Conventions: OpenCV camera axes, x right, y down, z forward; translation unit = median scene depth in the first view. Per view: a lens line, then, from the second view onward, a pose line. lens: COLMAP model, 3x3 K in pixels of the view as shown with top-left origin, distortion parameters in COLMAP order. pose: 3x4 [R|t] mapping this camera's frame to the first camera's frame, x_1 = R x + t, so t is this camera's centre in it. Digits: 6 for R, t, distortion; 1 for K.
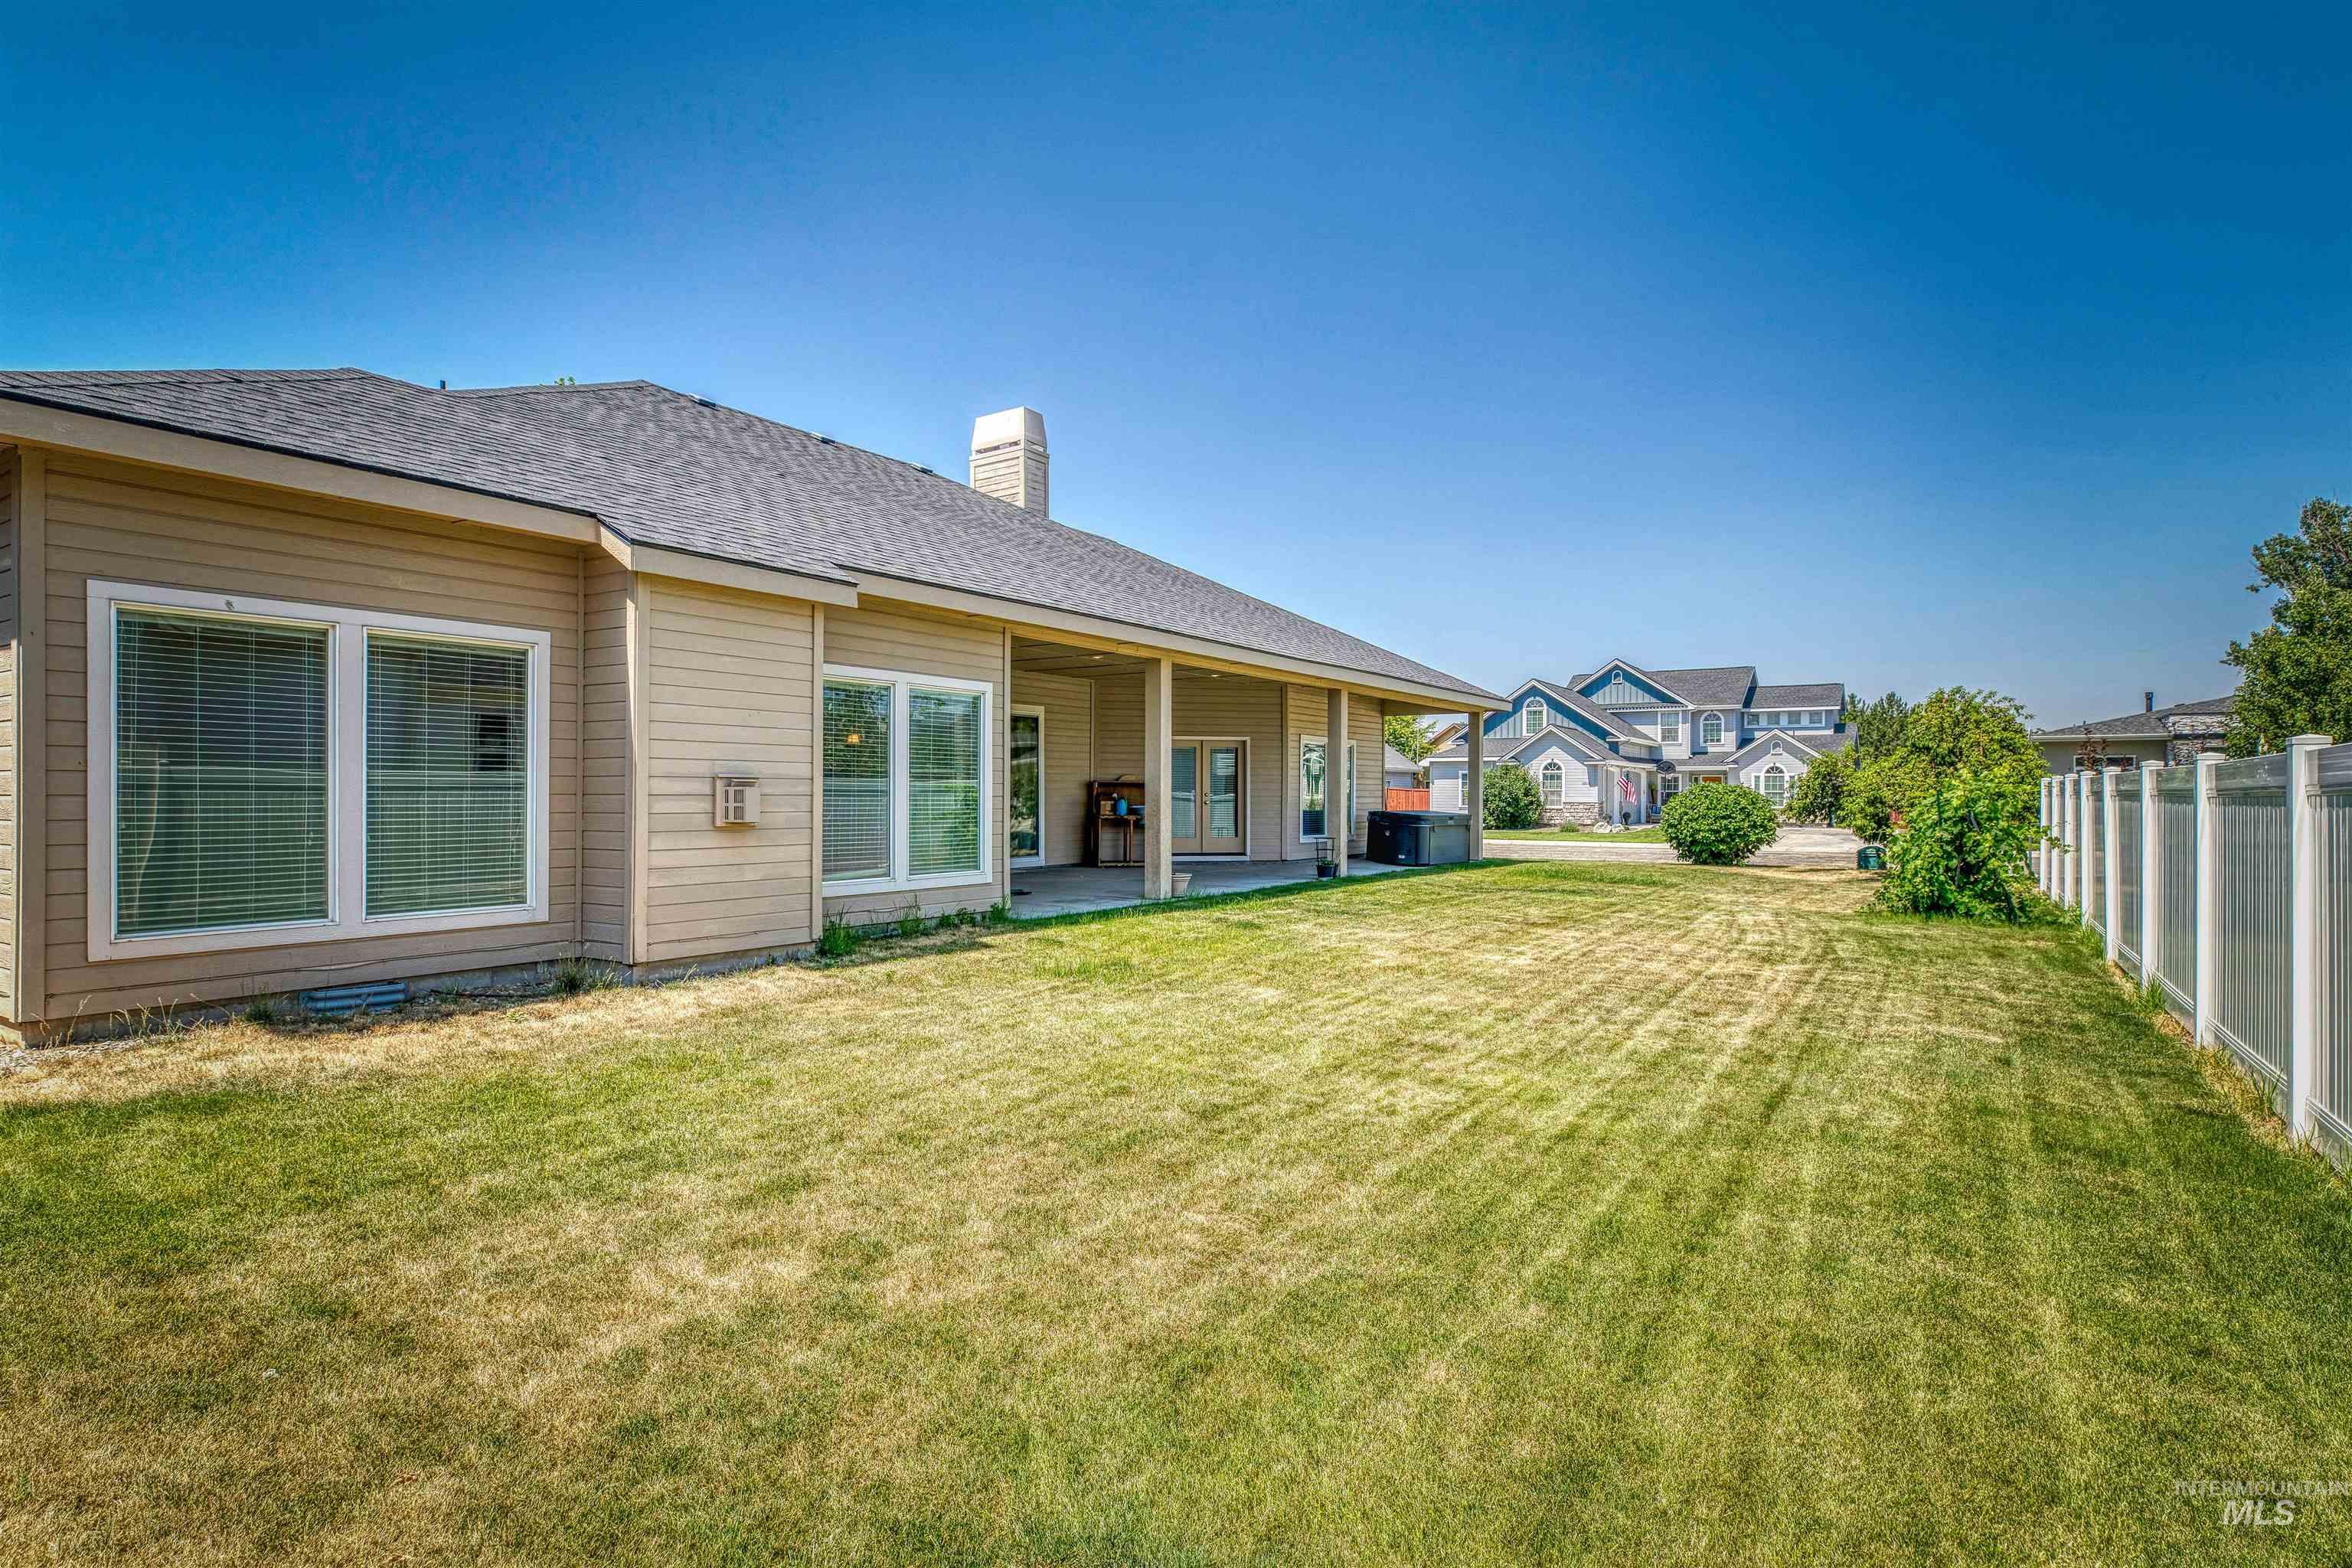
lens RADIAL K [[1186.2, 0, 1174.1], [0, 1186.2, 796.1], [0, 0, 1]] dist [-0.027575, -0.000015]
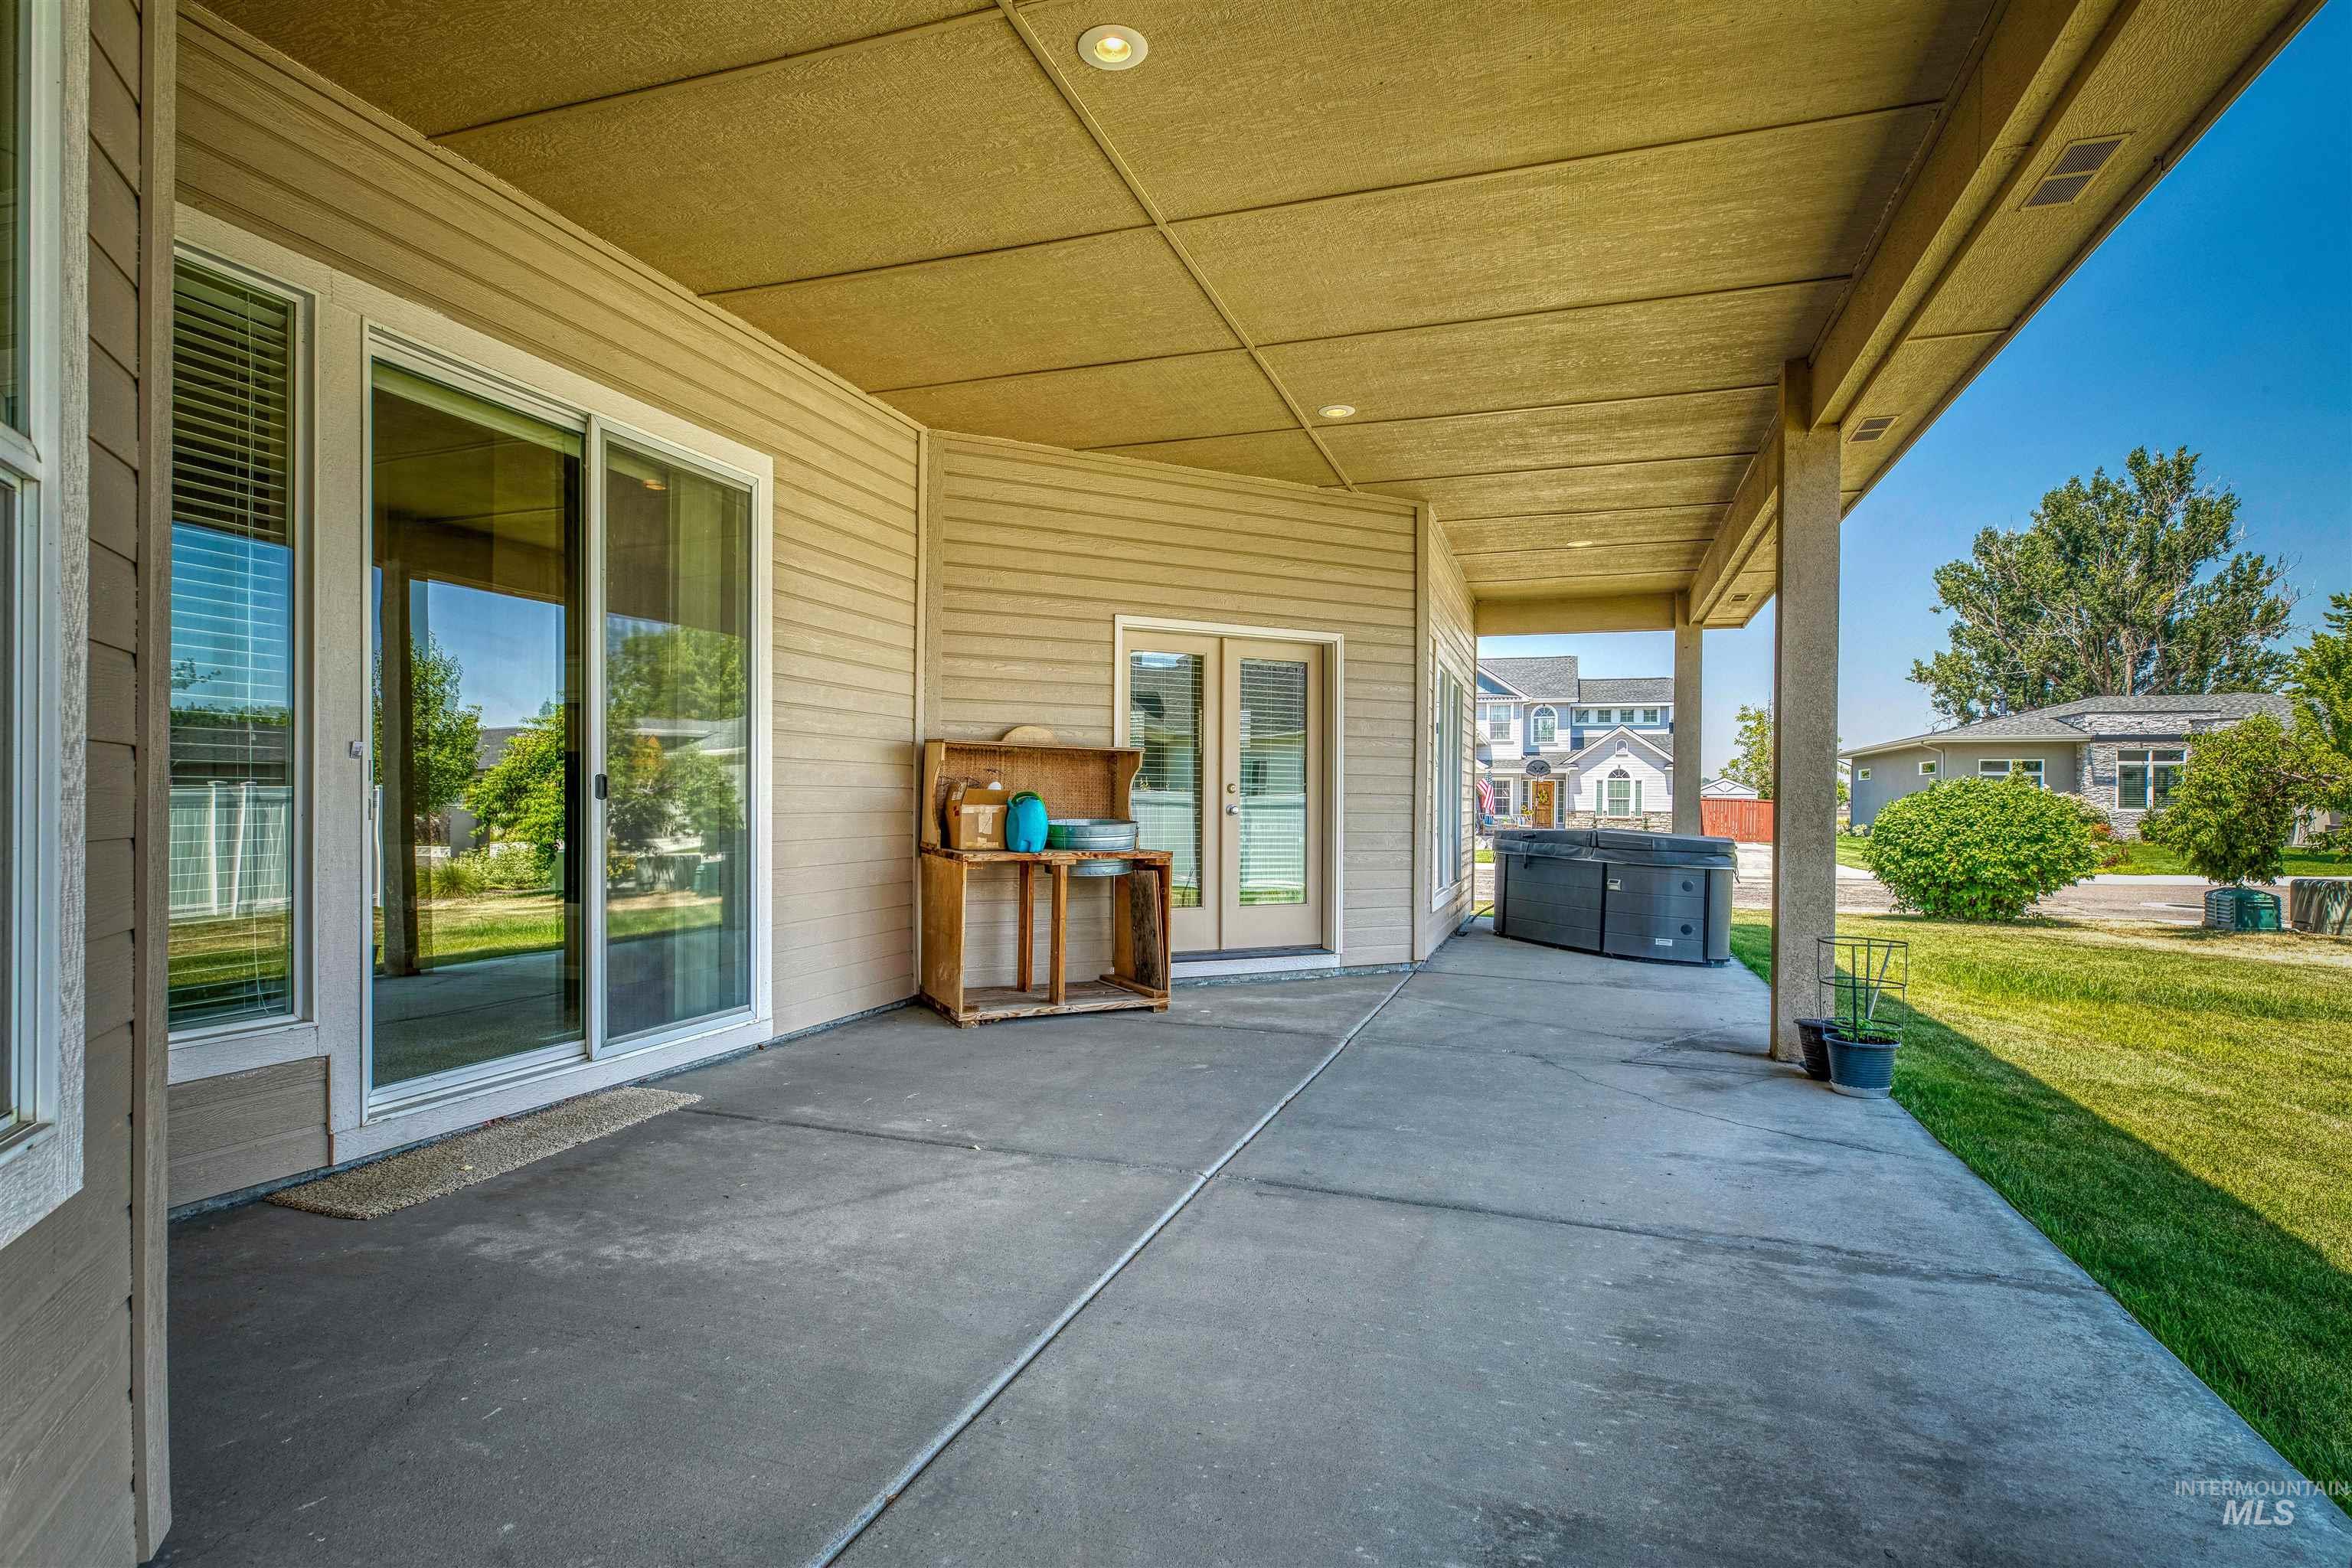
lens RADIAL K [[1186.2, 0, 1174.1], [0, 1186.2, 796.1], [0, 0, 1]] dist [-0.027575, -0.000015]
pose [[0.964344, 0.006860, 0.264562, -0.043148], [-0.005374, 0.999965, -0.006338, 0.001919], [-0.264596, 0.004690, 0.964348, 0.334384]]
